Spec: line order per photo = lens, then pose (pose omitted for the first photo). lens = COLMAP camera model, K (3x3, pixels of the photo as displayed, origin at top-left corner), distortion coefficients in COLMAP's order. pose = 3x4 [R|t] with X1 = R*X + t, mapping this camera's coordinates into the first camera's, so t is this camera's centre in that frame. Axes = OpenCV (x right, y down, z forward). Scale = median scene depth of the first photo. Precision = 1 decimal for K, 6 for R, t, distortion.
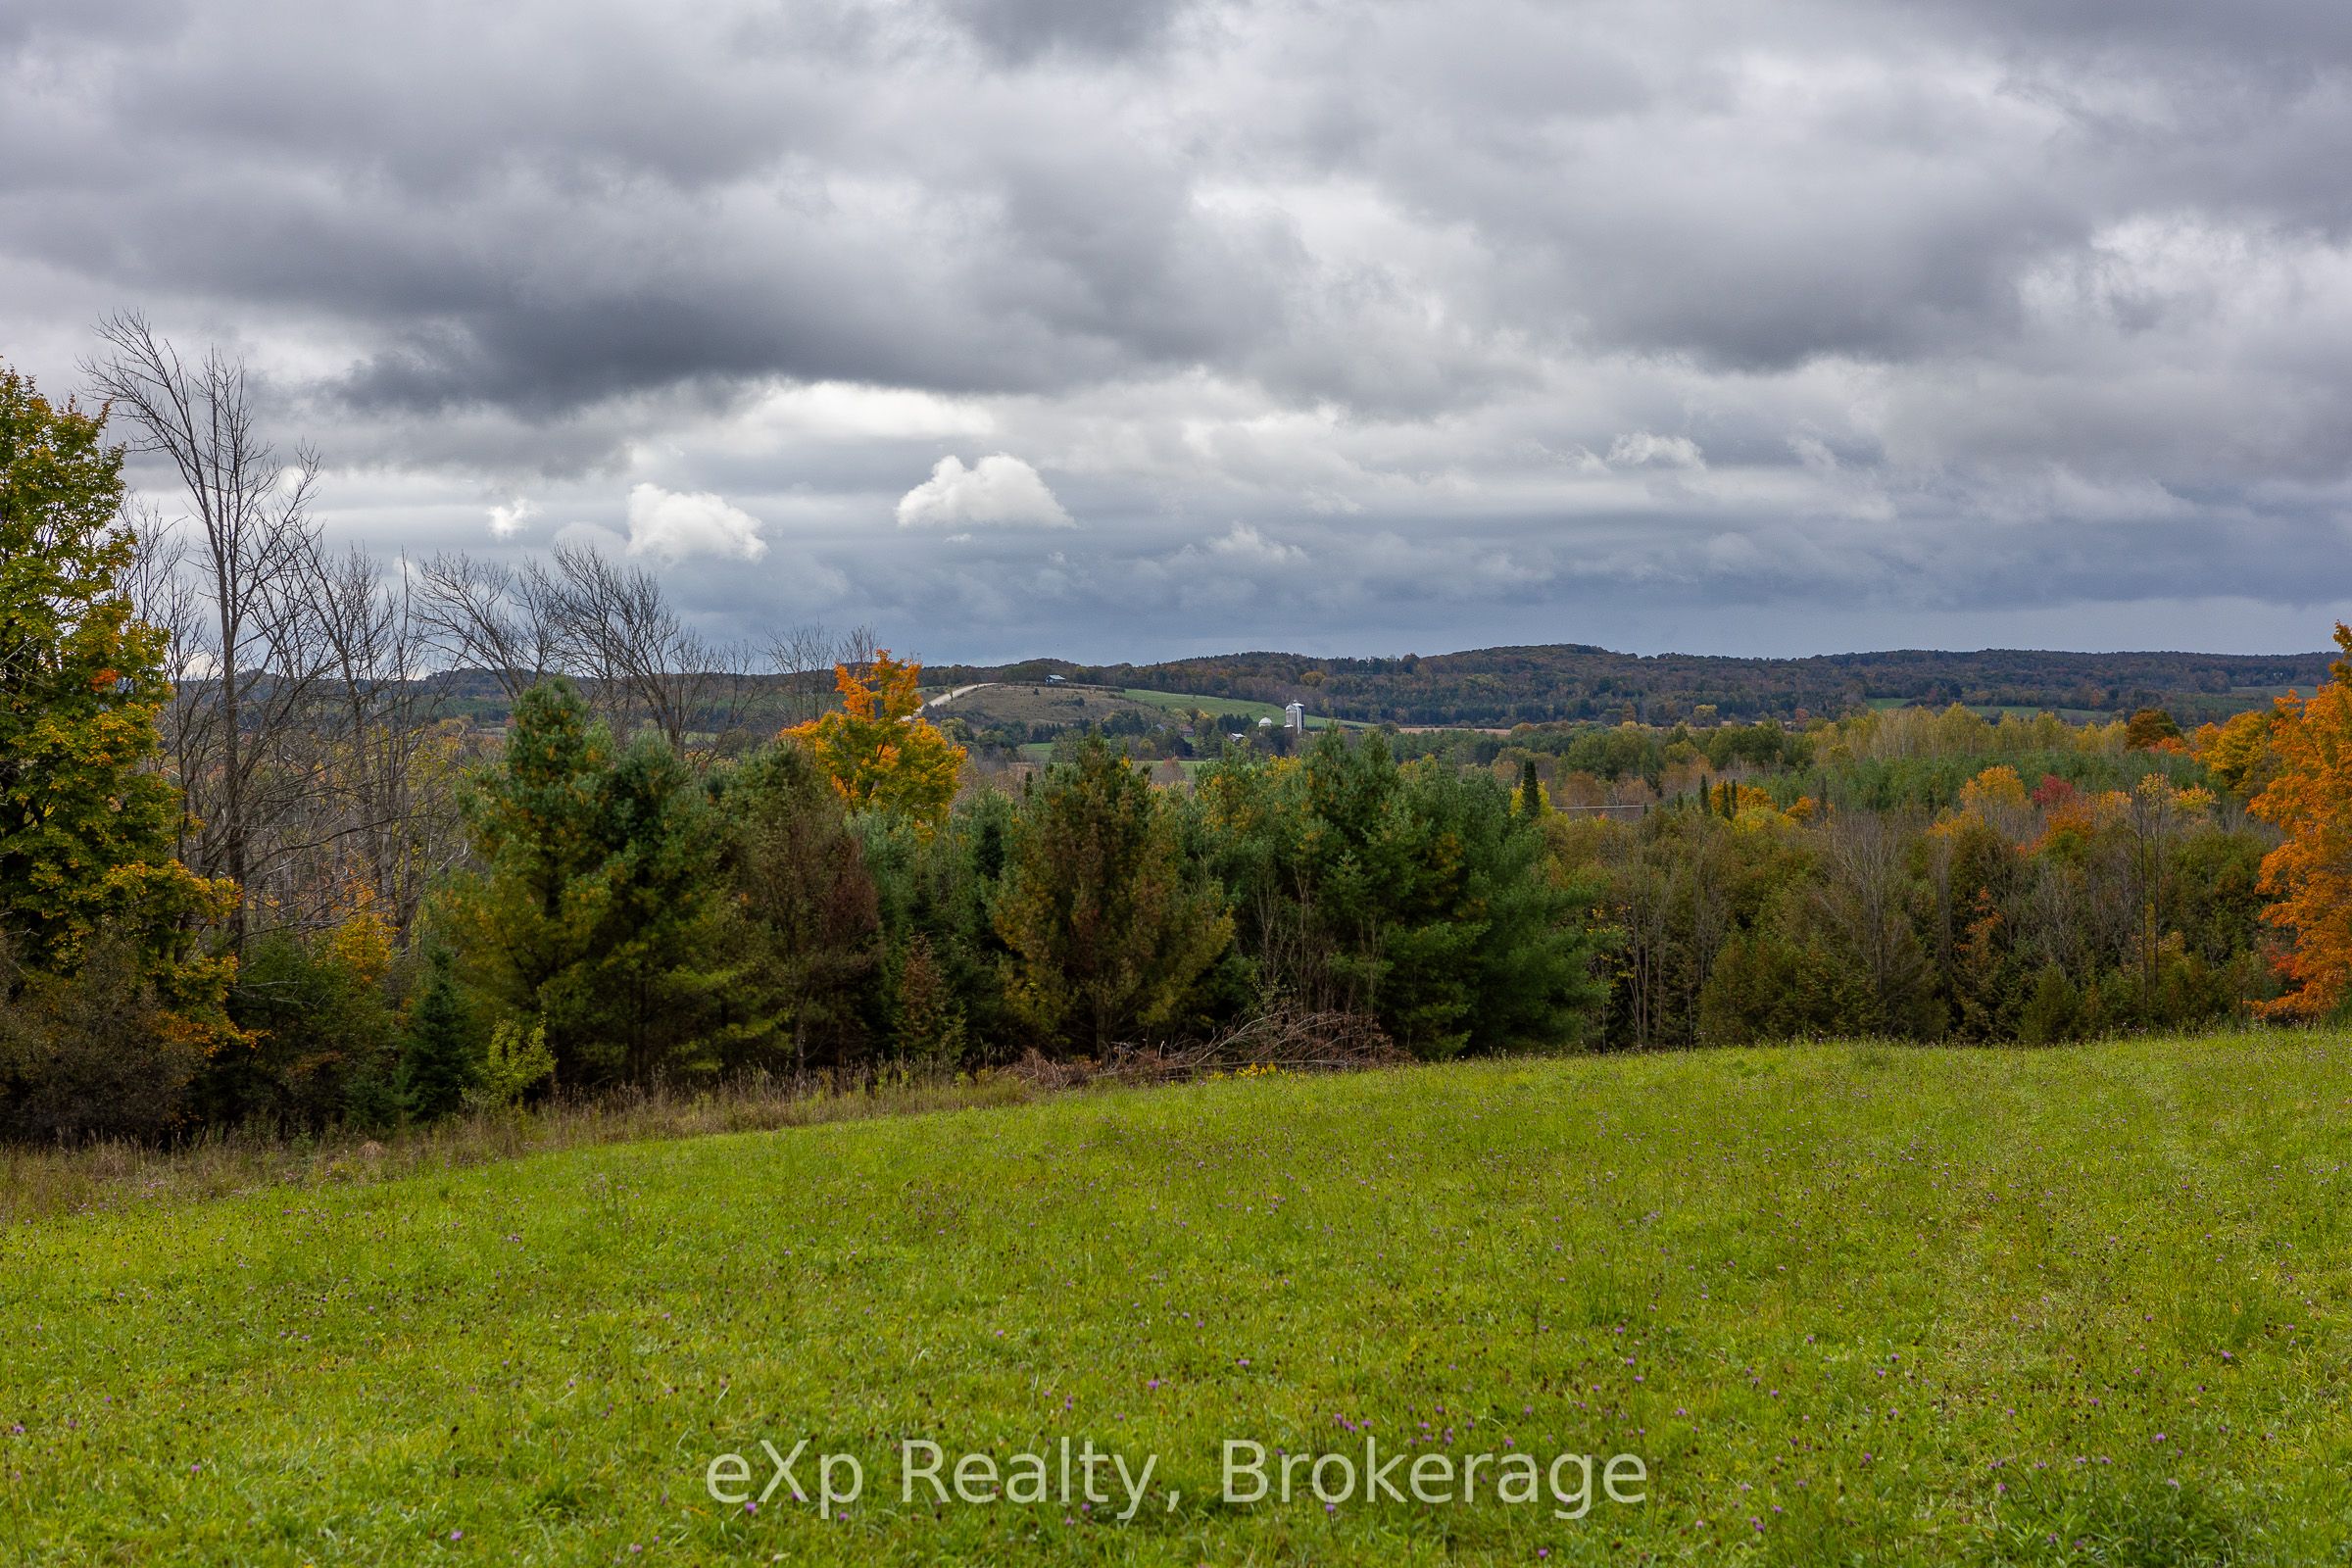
lens RADIAL K [[4096.8, 0, 1176.0], [0, 4096.8, 784.0], [0, 0, 1]] dist [-0.045724, -0.110177]
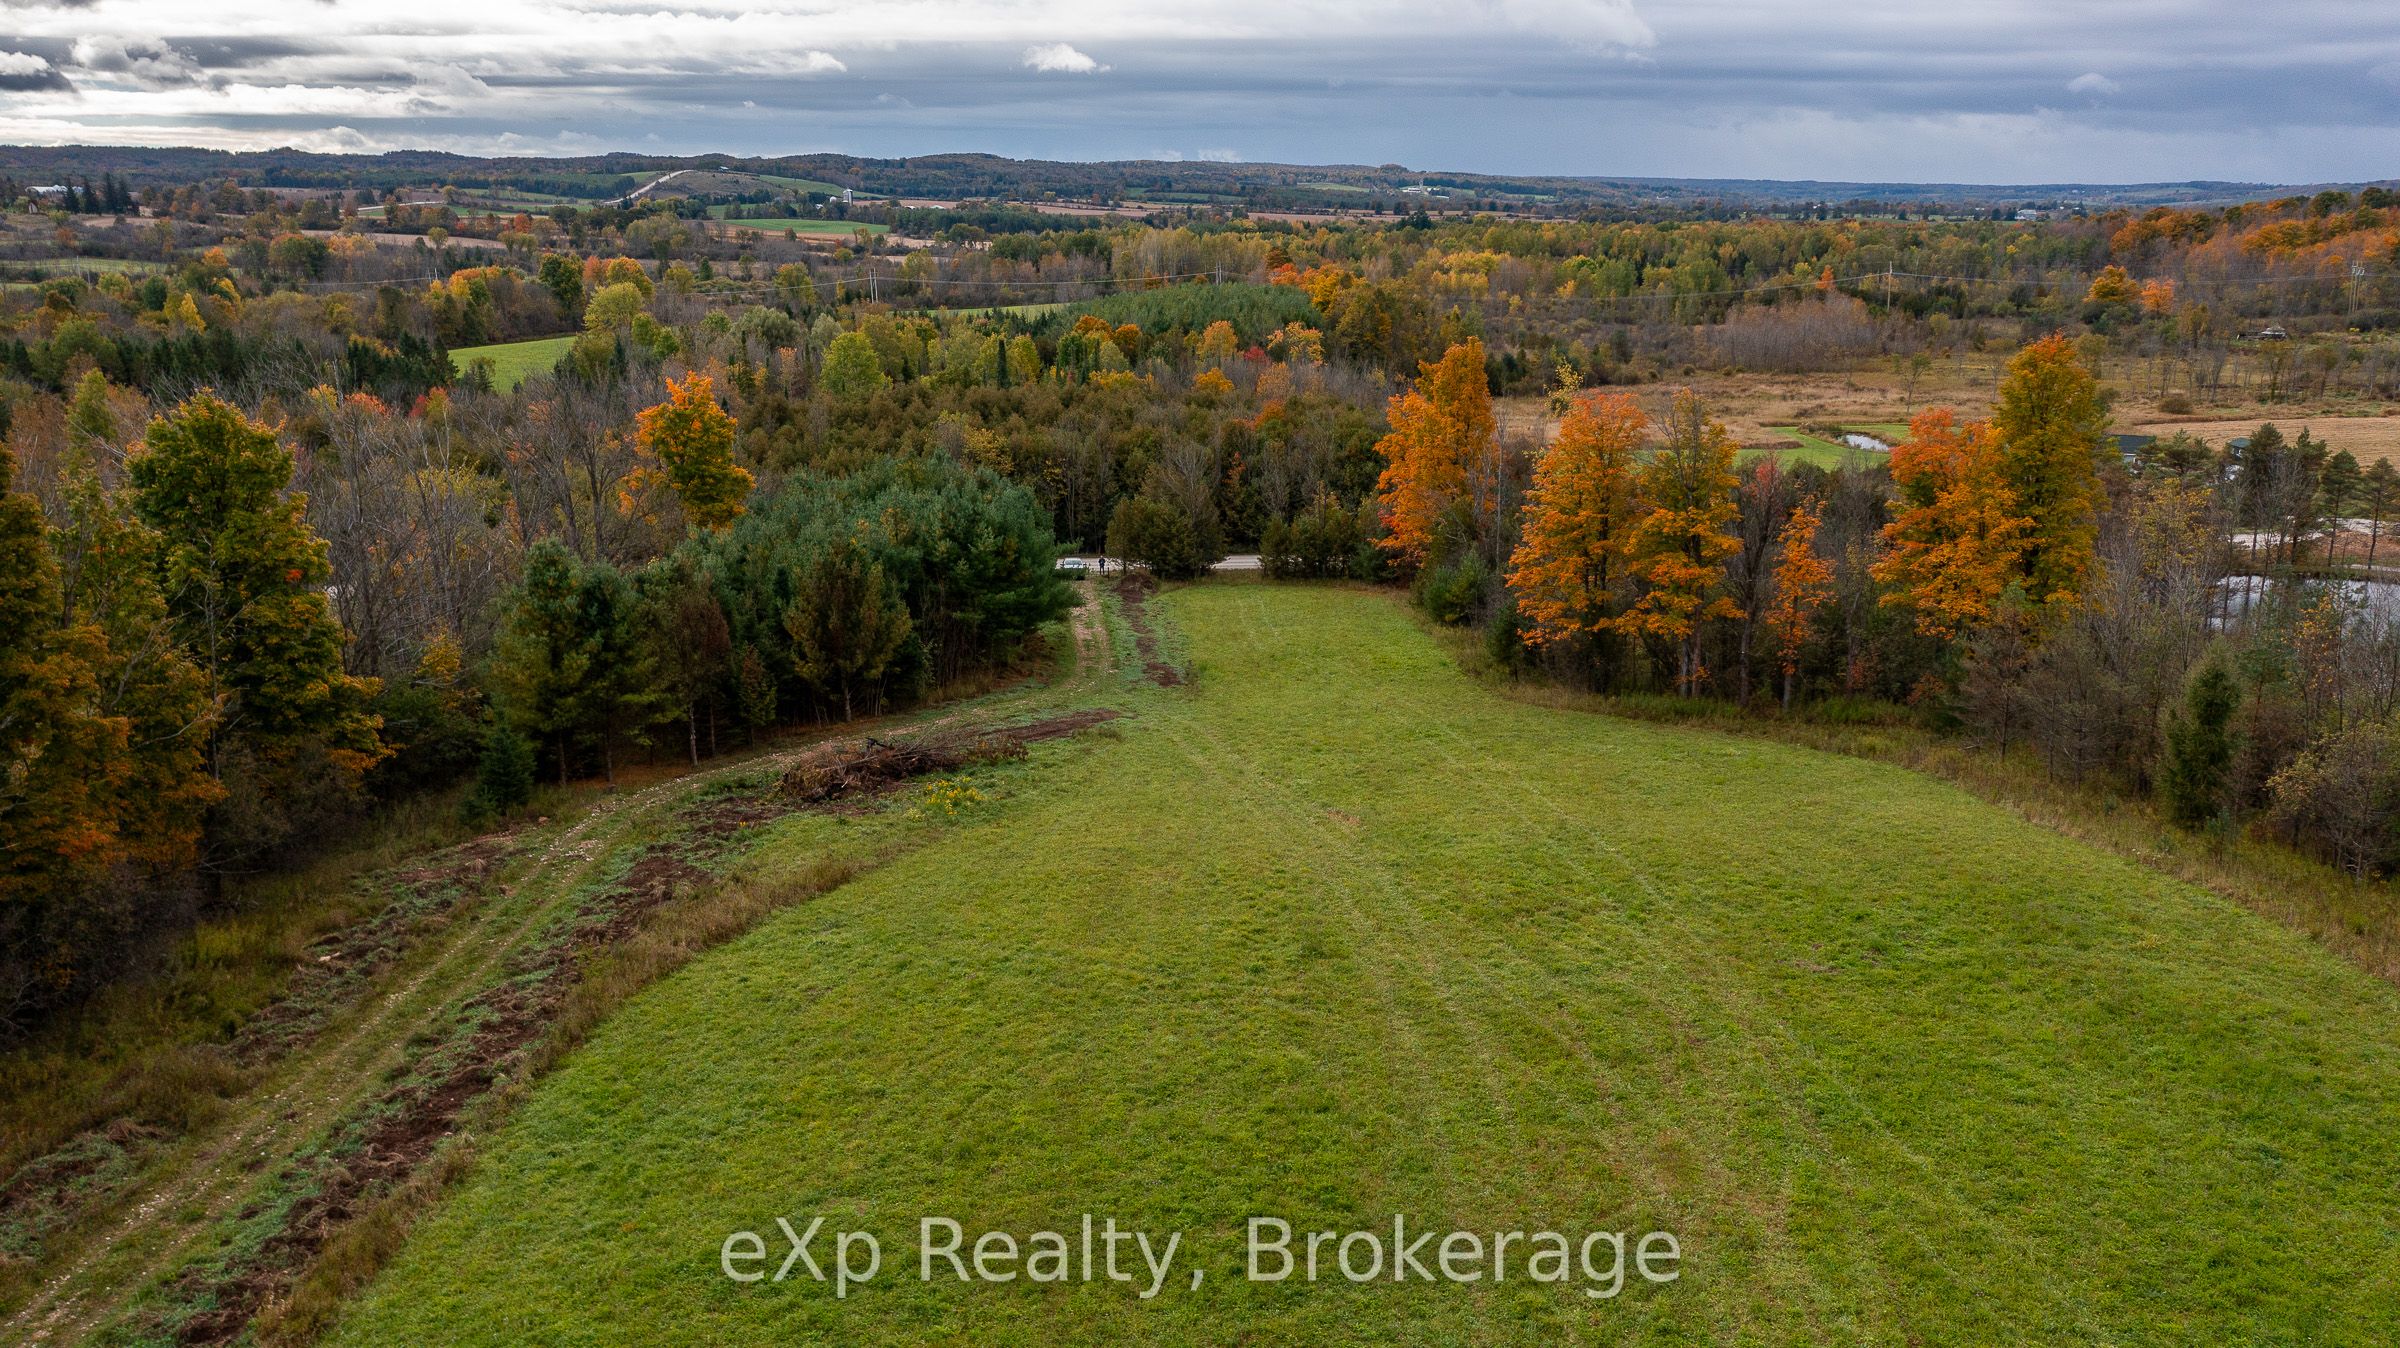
lens RADIAL K [[1934.9, 0, 1200.0], [0, 1934.9, 674.0], [0, 0, 1]] dist [0.003760, 0.011272]
pose [[0.978694, -0.029179, 0.203242, -0.022480], [-0.018299, 0.973516, 0.227885, -0.088069], [-0.204509, -0.226749, 0.952240, 0.047641]]
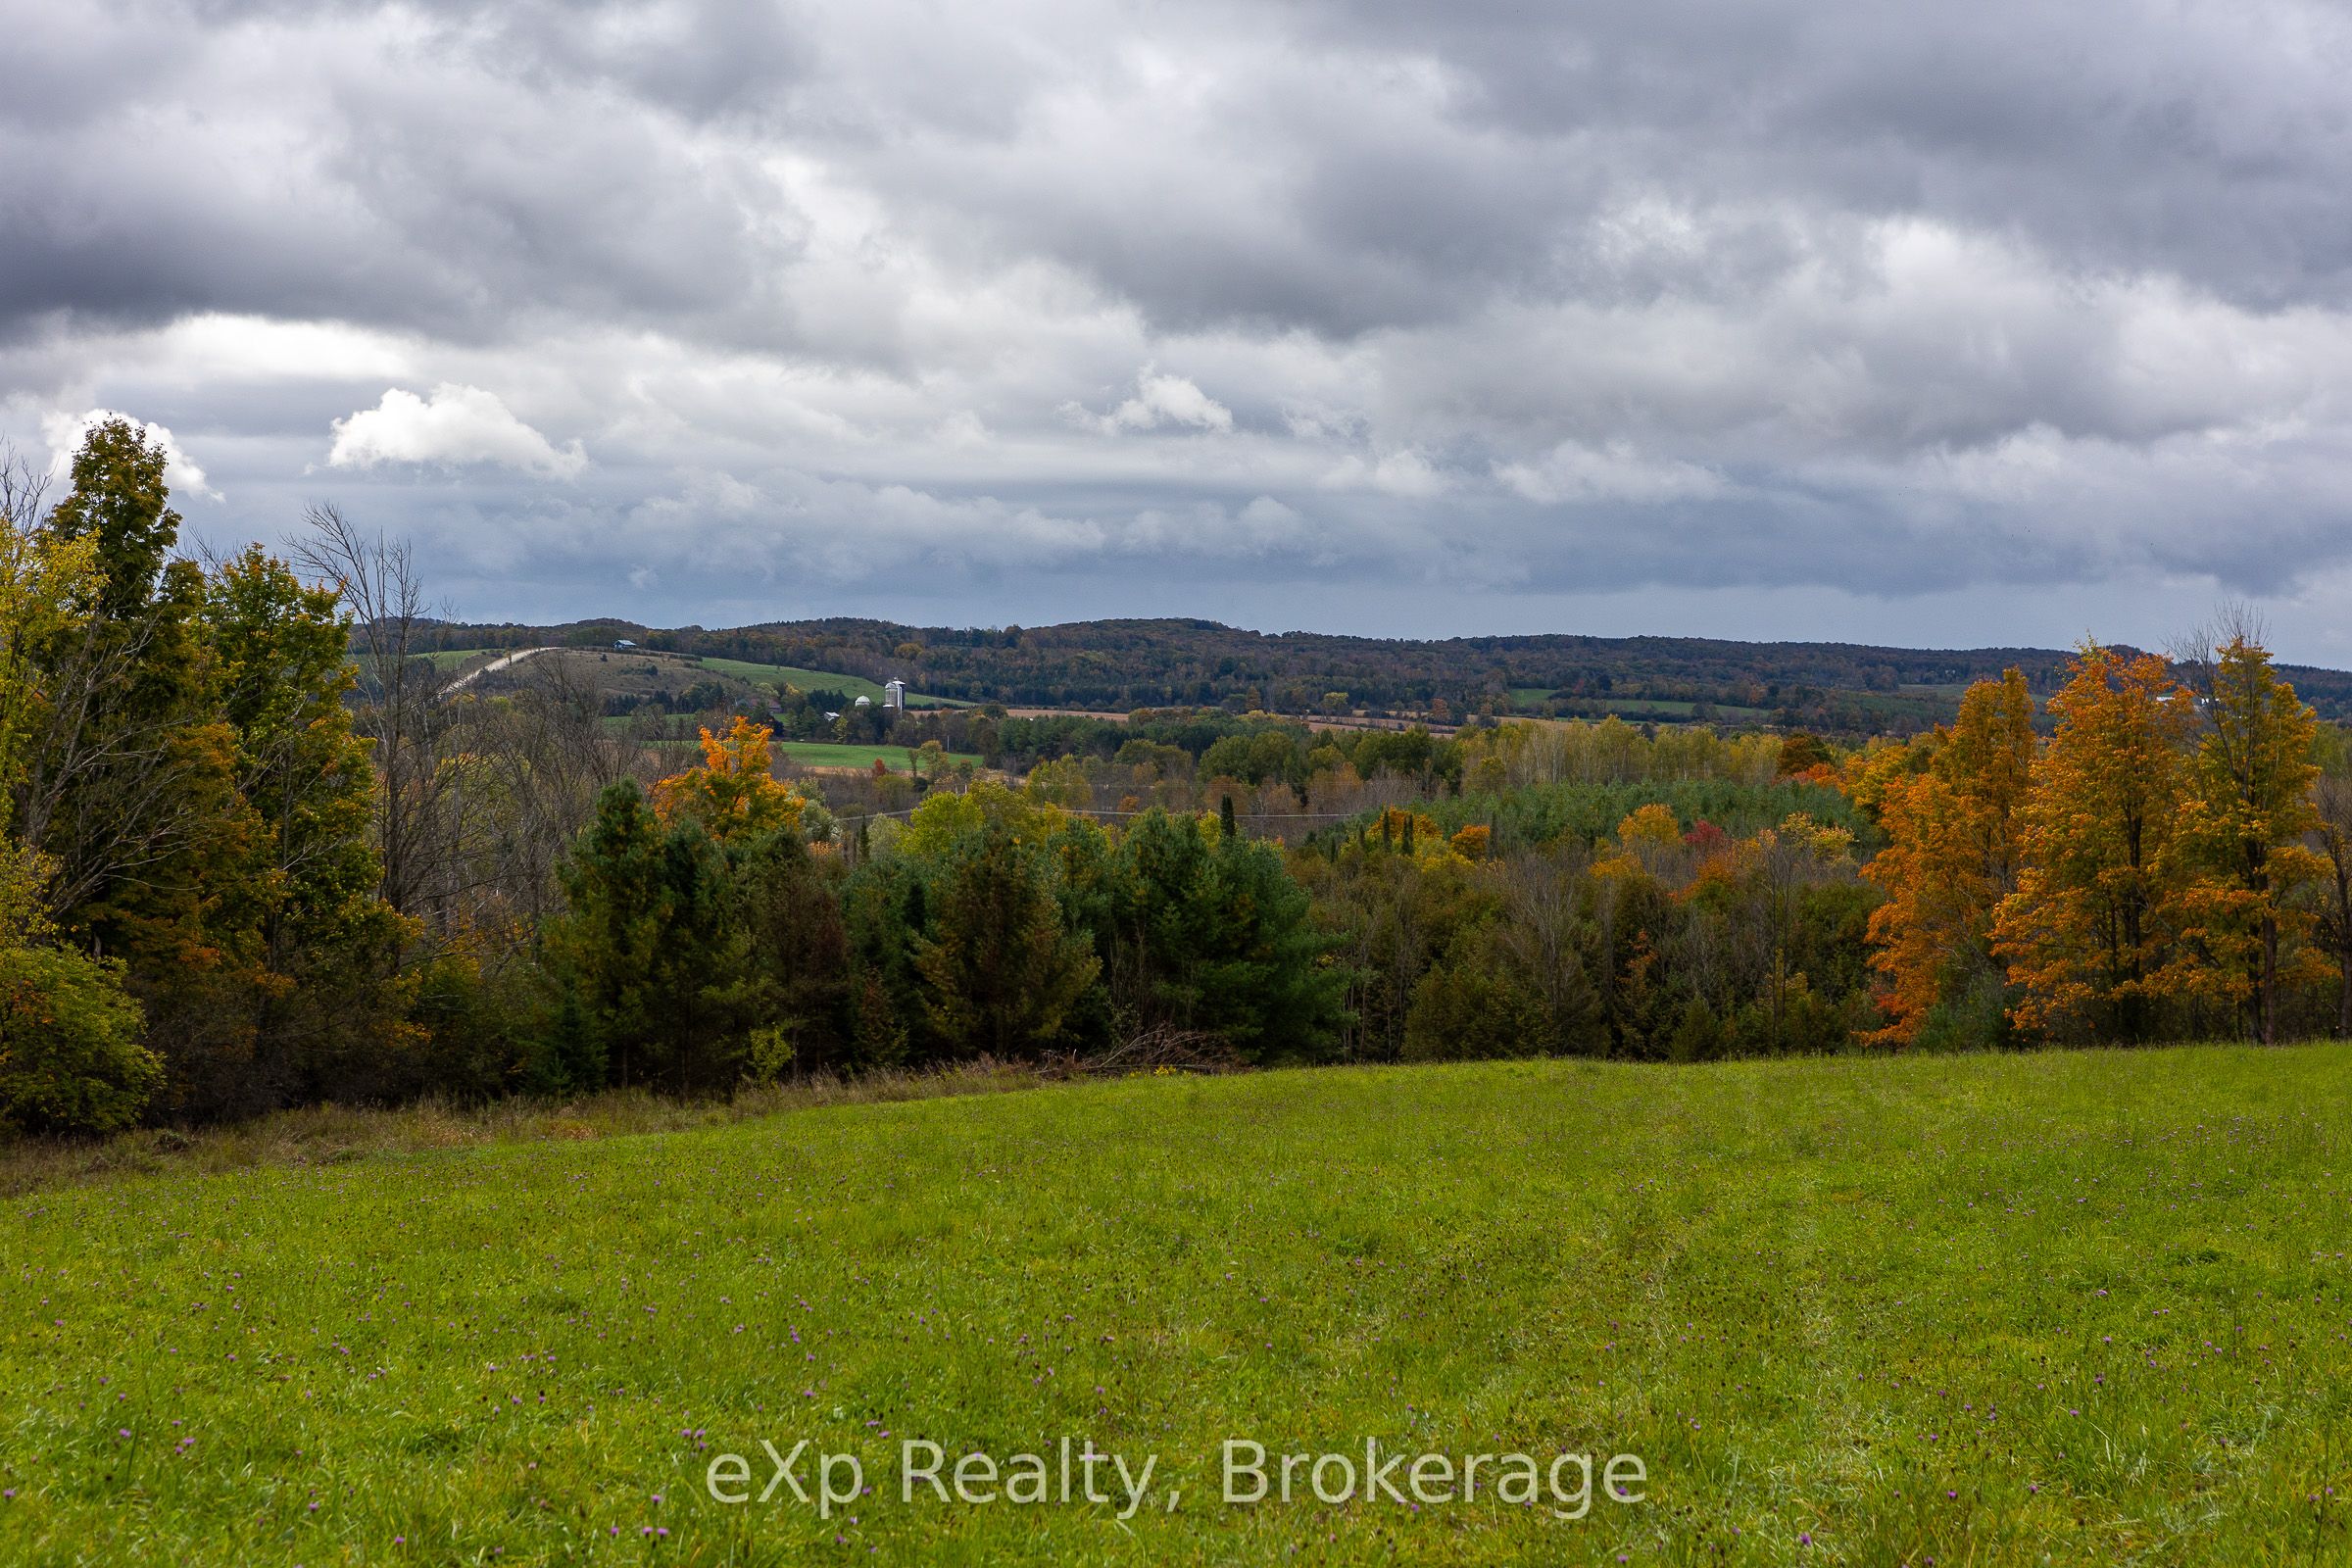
lens RADIAL K [[4558.0, 0, 1176.0], [0, 4558.0, 784.0], [0, 0, 1]] dist [0.000998, -0.118508]
pose [[0.995164, 0.023553, 0.095361, -0.059774], [-0.023980, 0.999707, 0.003342, -0.017275], [-0.095254, -0.005613, 0.995437, -0.281880]]
